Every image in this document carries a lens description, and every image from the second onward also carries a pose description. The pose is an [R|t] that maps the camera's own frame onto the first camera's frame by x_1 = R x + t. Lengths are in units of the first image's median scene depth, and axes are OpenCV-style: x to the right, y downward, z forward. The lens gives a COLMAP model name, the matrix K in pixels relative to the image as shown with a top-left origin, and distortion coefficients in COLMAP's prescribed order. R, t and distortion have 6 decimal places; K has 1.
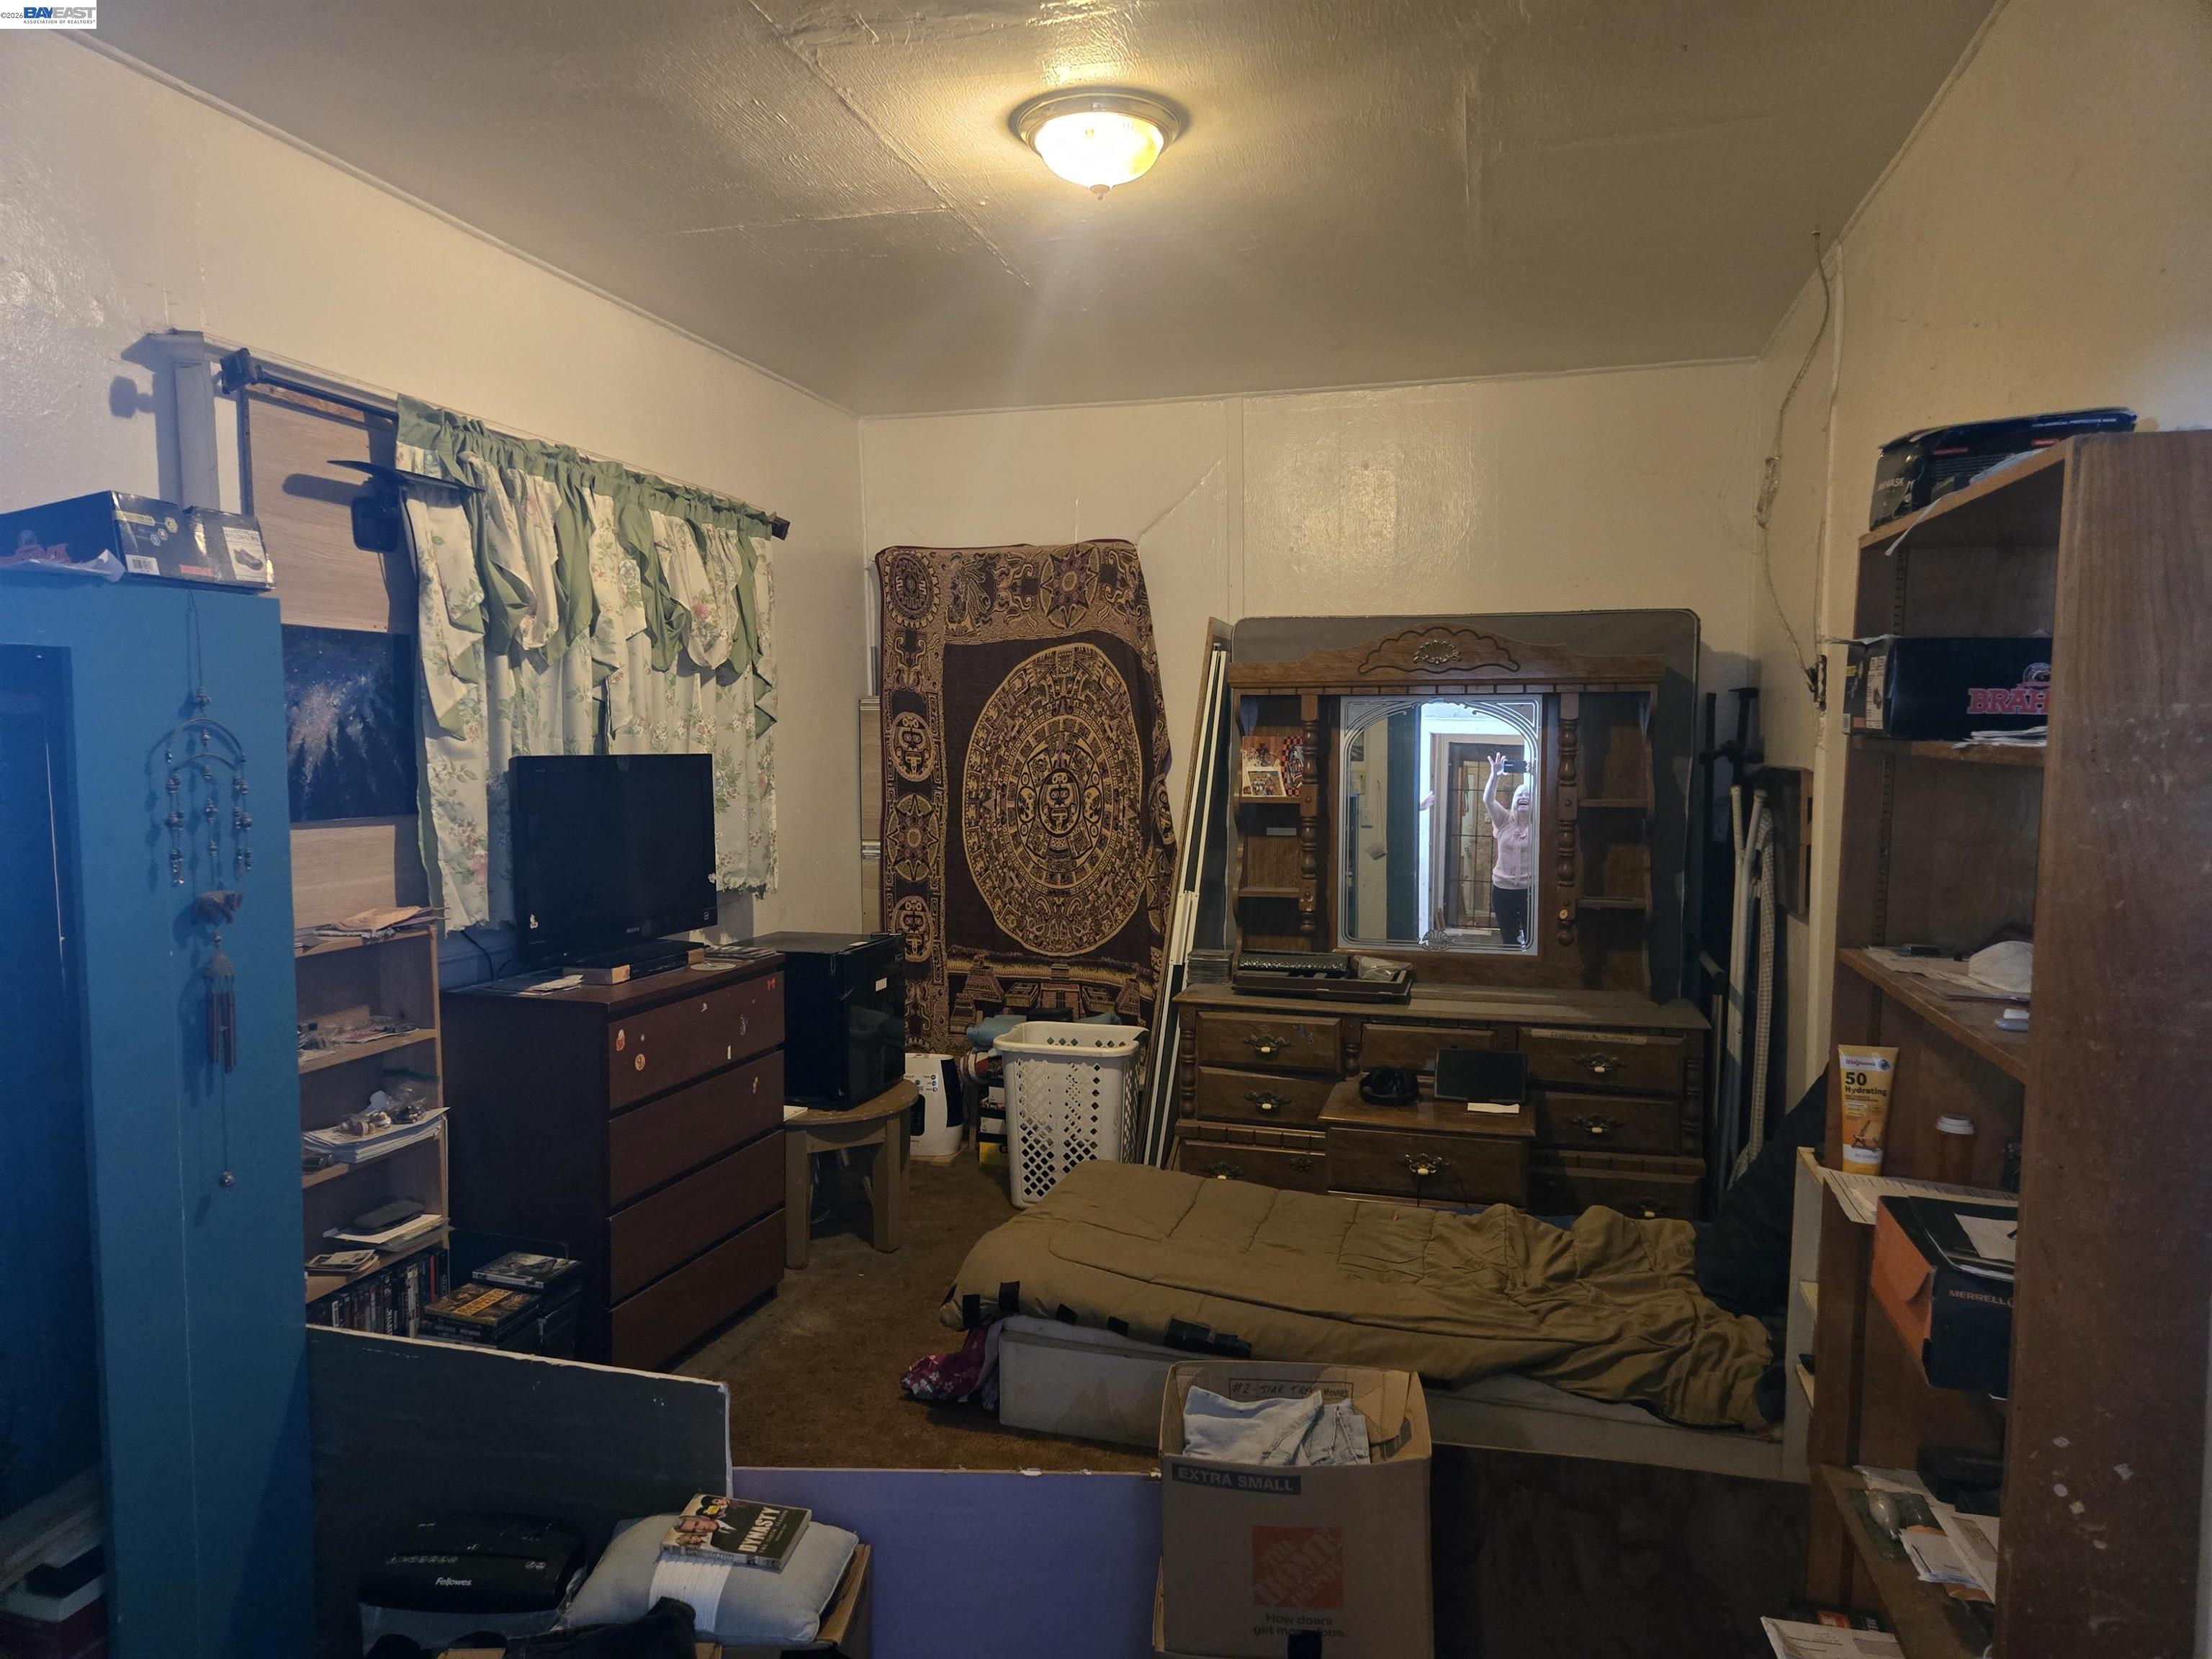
lens RADIAL K [[1473.1, 0, 1091.8], [0, 1473.1, 843.7], [0, 0, 1]] dist [0.068915, -0.054628]
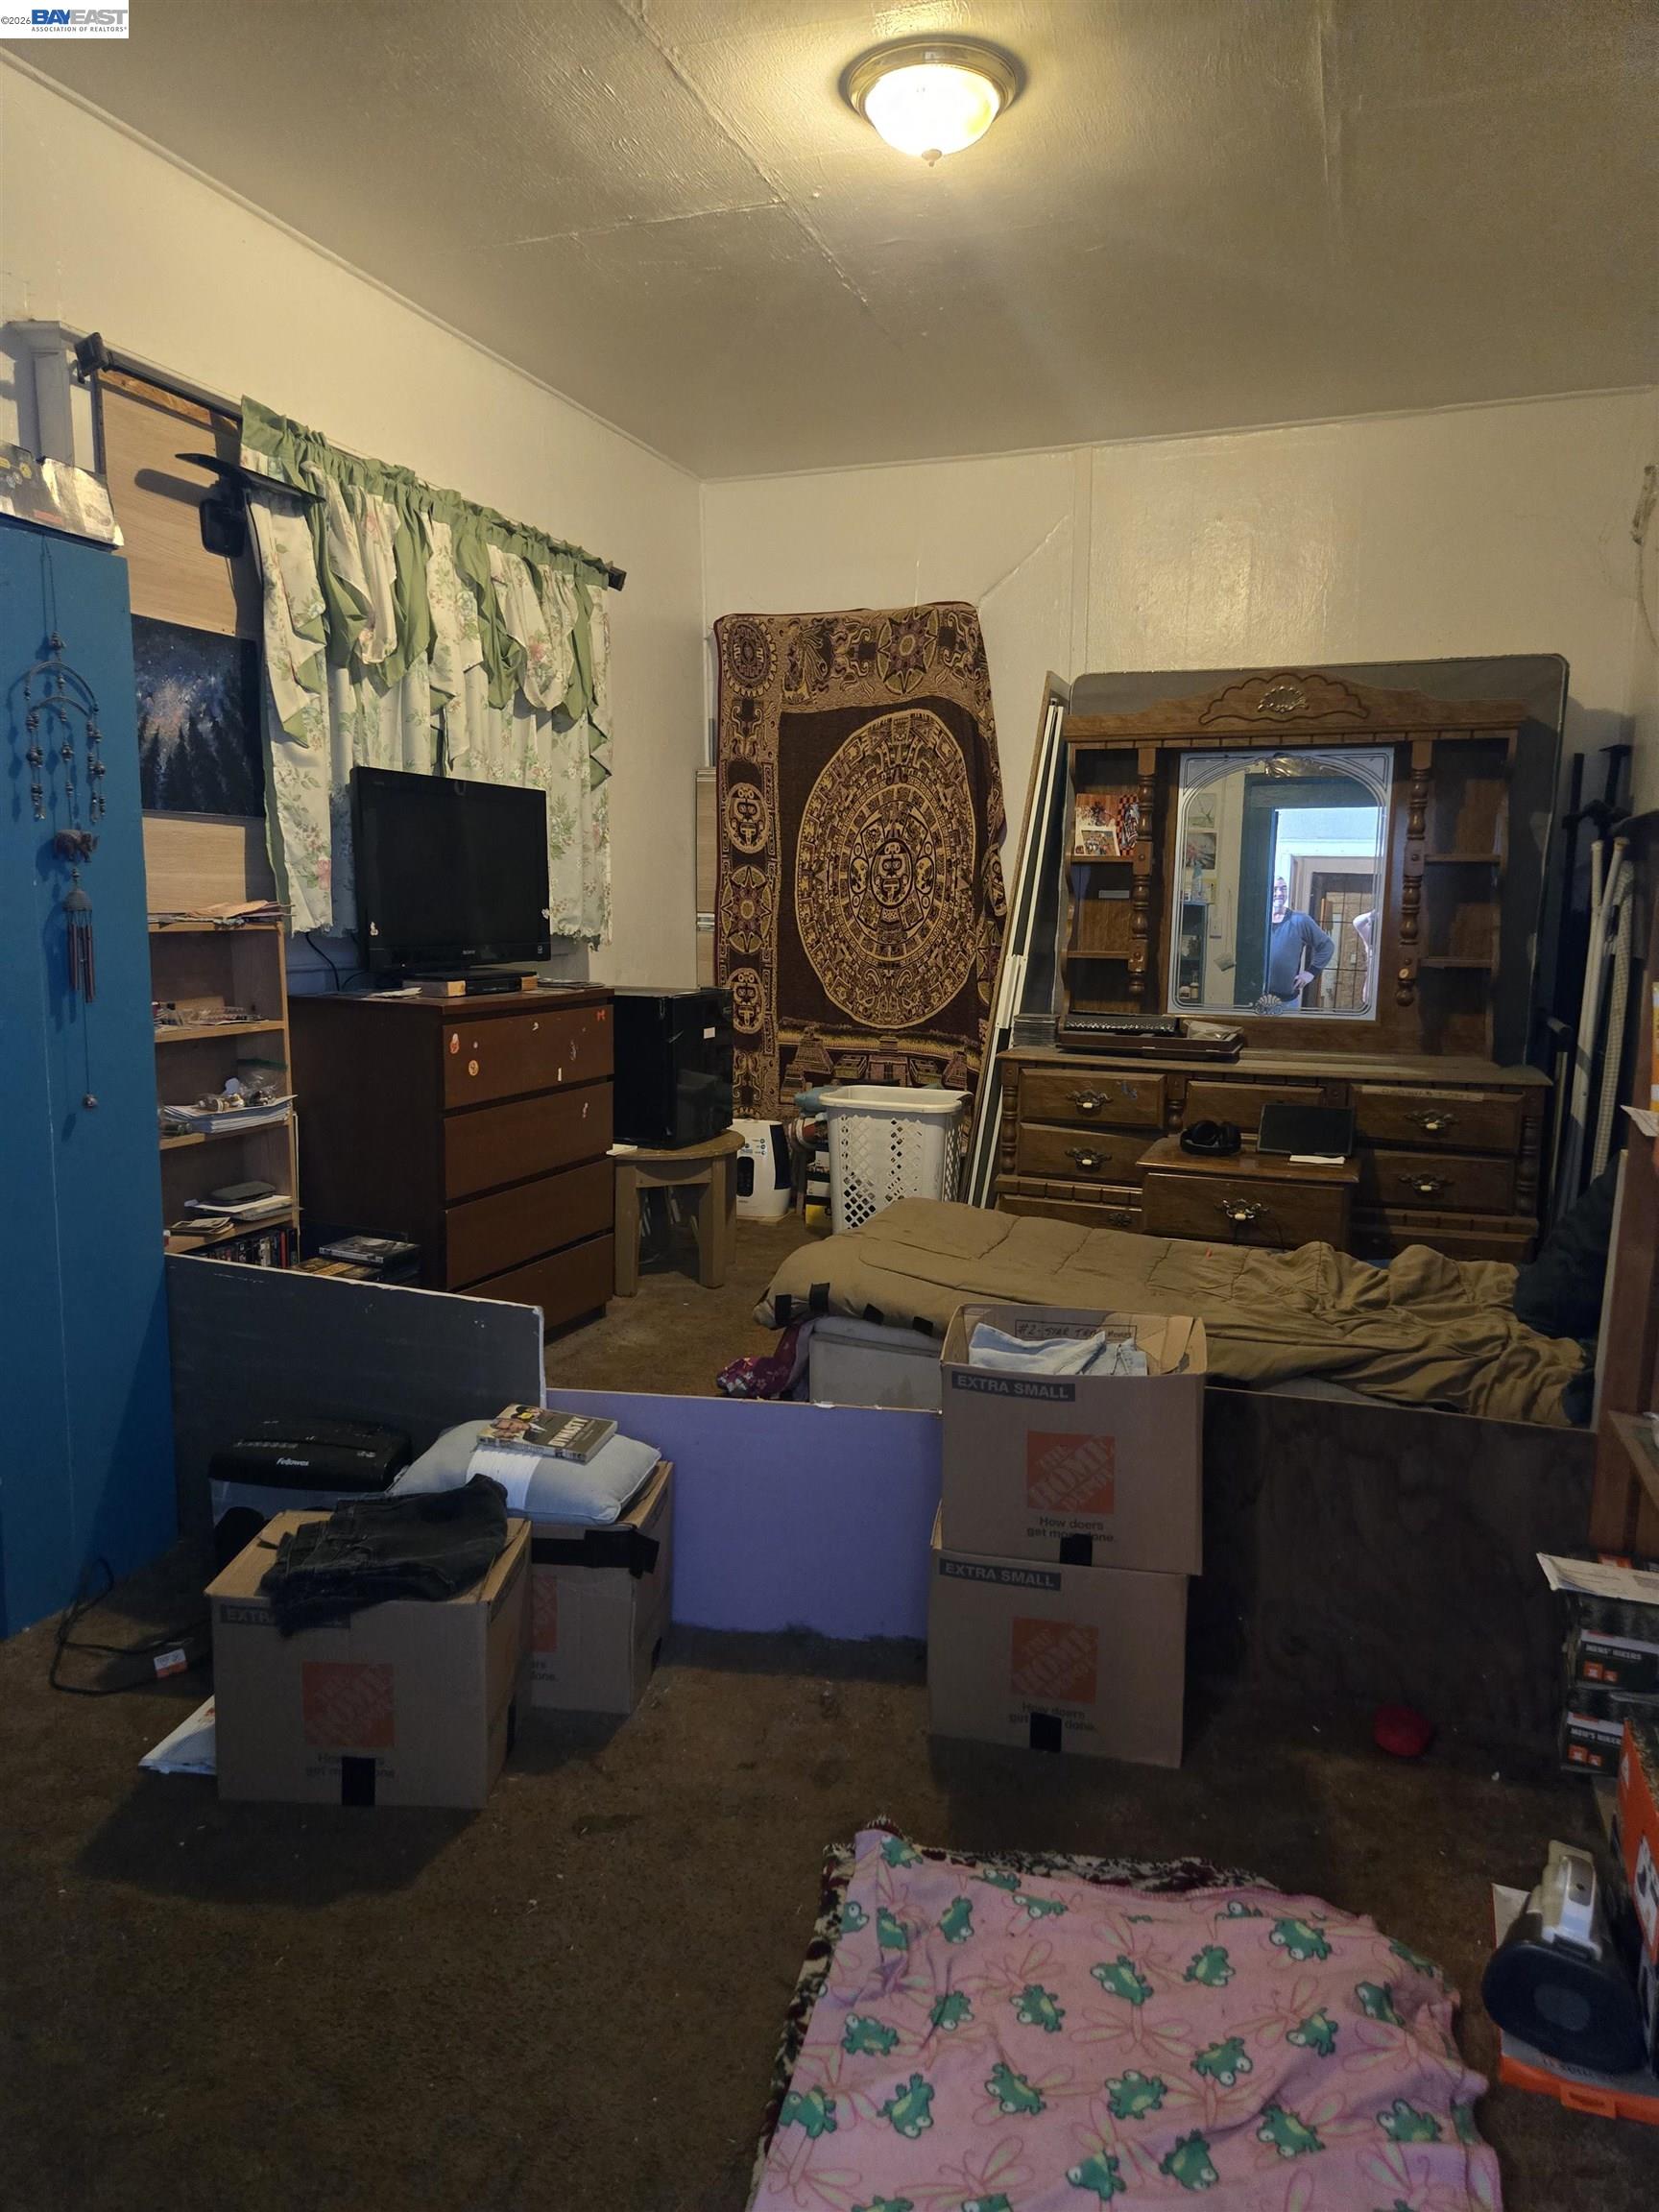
lens RADIAL K [[1473.1, 0, 809.5], [0, 1473.1, 1116.2], [0, 0, 1]] dist [0.068915, -0.054628]
pose [[0.995475, 0.025267, -0.091601, 0.026925], [-0.019049, 0.997494, 0.068132, 0.101763], [0.093093, -0.066079, 0.993462, -0.015684]]
